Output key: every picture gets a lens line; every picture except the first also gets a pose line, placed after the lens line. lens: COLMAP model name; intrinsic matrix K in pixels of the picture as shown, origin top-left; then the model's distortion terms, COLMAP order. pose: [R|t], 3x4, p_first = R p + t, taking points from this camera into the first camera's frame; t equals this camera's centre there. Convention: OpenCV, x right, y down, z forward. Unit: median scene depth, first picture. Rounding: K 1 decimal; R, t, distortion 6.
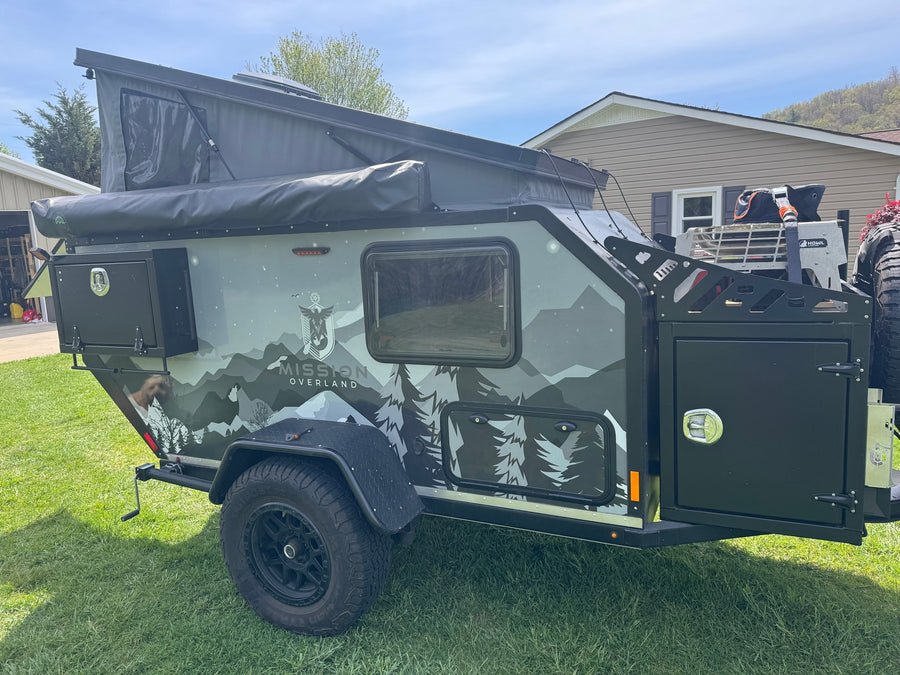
lens RADIAL K [[625.9, 0, 446.8], [0, 625.9, 342.8], [0, 0, 1]] dist [0.112228, -0.146642]
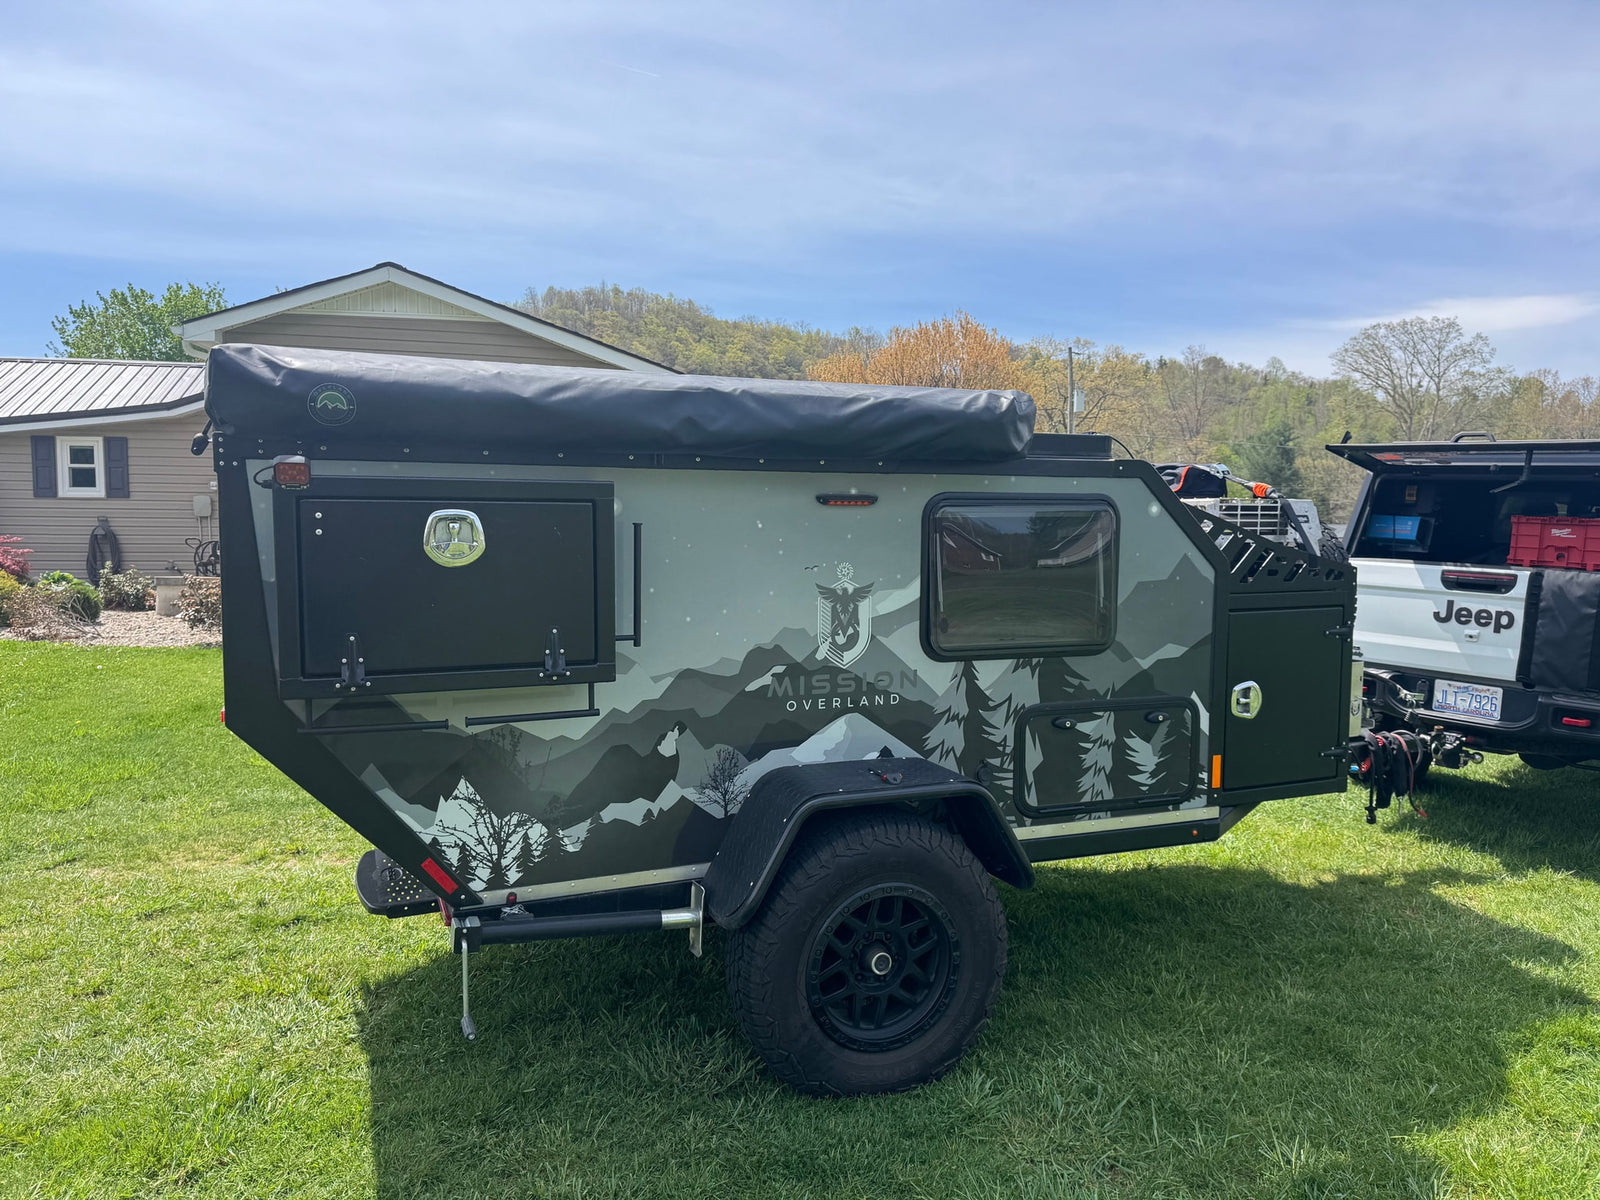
lens RADIAL K [[1104.8, 0, 798.4], [0, 1104.8, 594.0], [0, 0, 1]] dist [0.129488, -0.192221]
pose [[0.680345, -0.006831, 0.732860, -1.111230], [0.072394, 0.995693, -0.057925, 0.016029], [-0.729308, 0.092464, 0.677909, 0.263161]]
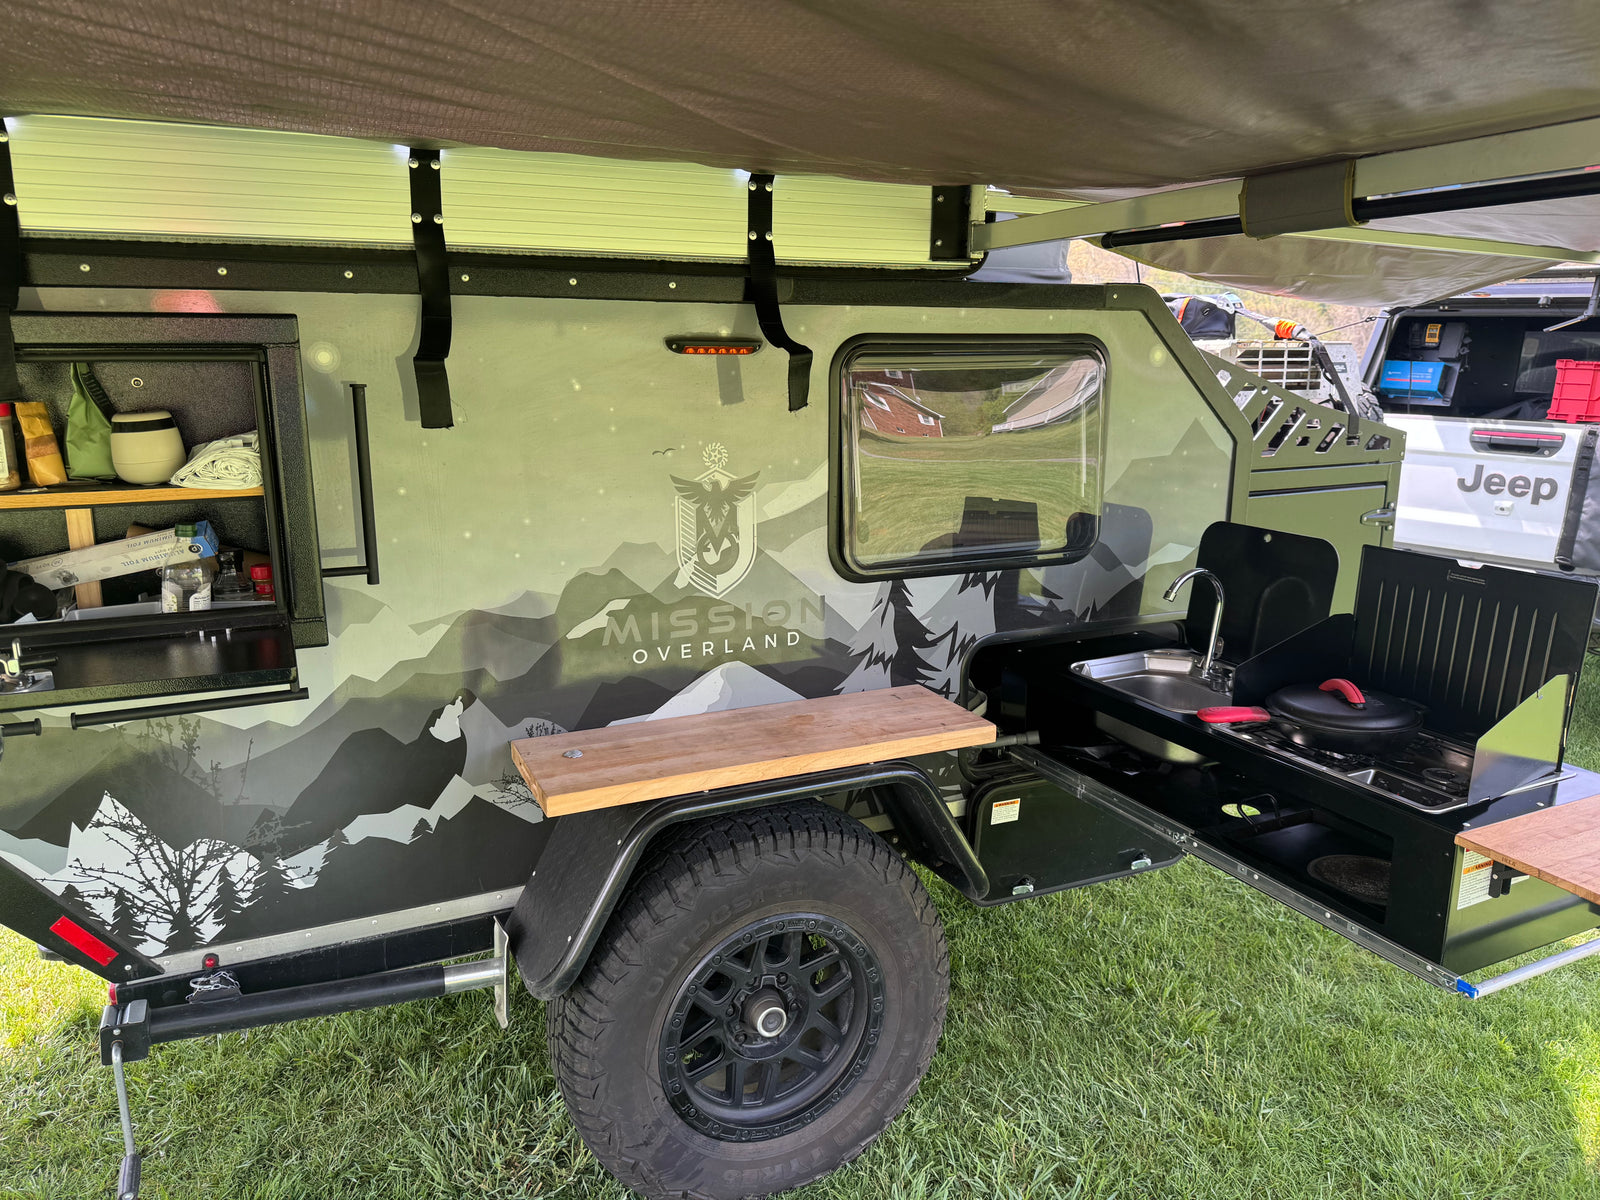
lens RADIAL K [[1112.7, 0, 794.4], [0, 1112.7, 609.4], [0, 0, 1]] dist [0.112228, -0.146642]
pose [[0.641977, -0.123443, 0.756721, -0.794497], [0.087809, 0.992298, 0.087379, -0.028606], [-0.761679, 0.010352, 0.647872, 0.464642]]
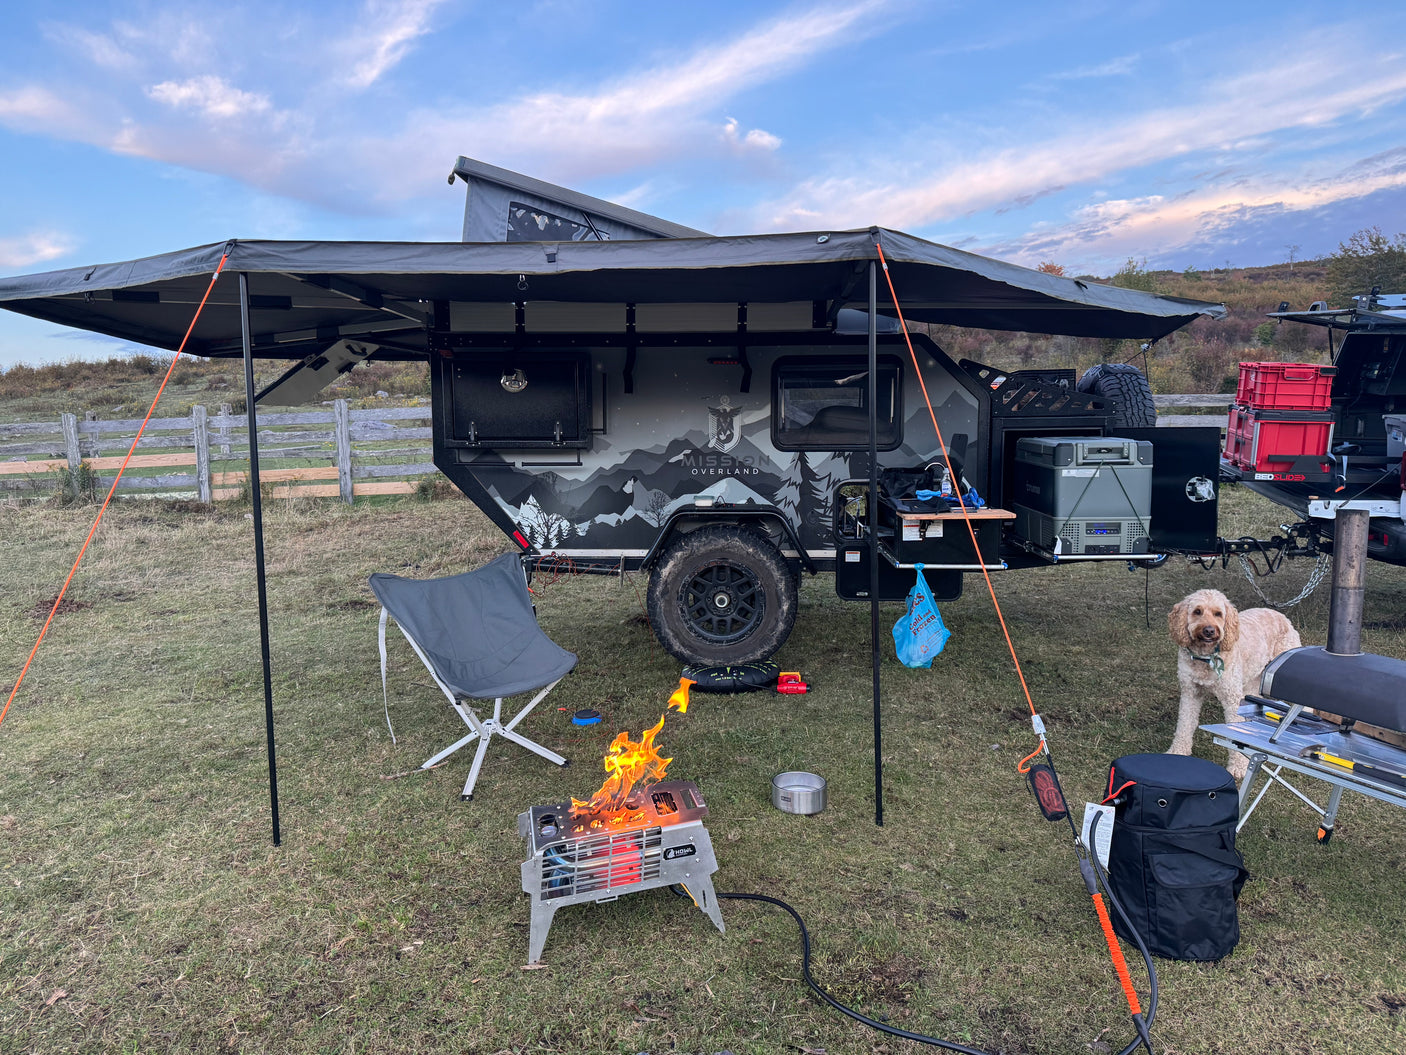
lens RADIAL K [[970.9, 0, 701.6], [0, 970.9, 522.2], [0, 0, 1]] dist [0.129488, -0.192221]
pose [[0.921686, 0.005149, 0.387902, -1.003284], [0.019989, 0.997953, -0.060744, 0.285230], [-0.387421, 0.063741, 0.919697, -0.717498]]
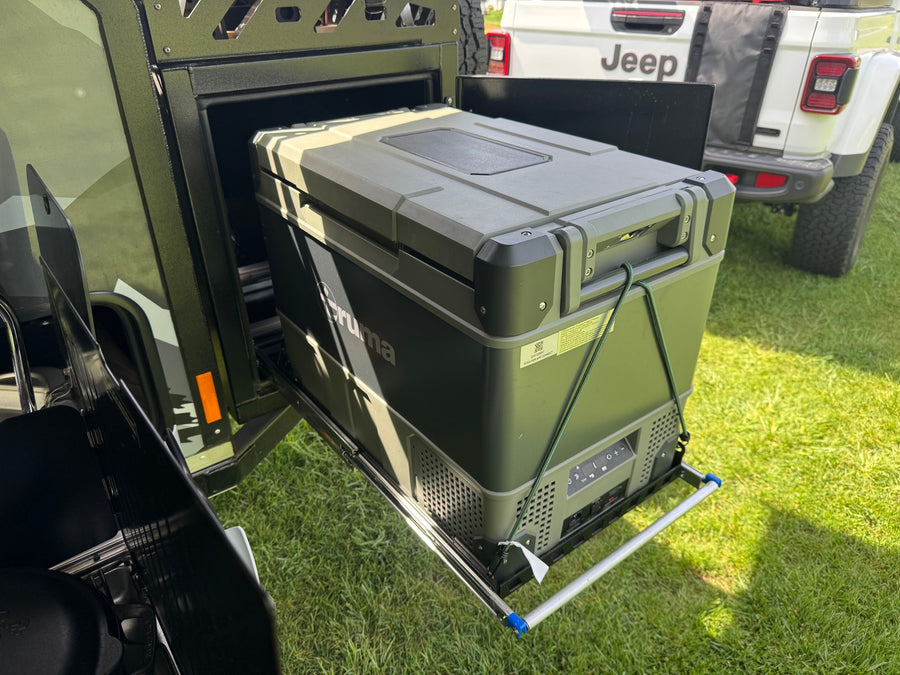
lens RADIAL K [[648.0, 0, 450.0], [0, 648.0, 337.5], [0, 0, 1]] dist [-0.000296, -0.002075]
pose [[0.467377, -0.394094, 0.791359, -0.020657], [0.127251, 0.915811, 0.380916, -0.004669], [-0.874852, -0.077331, 0.478178, 0.472947]]
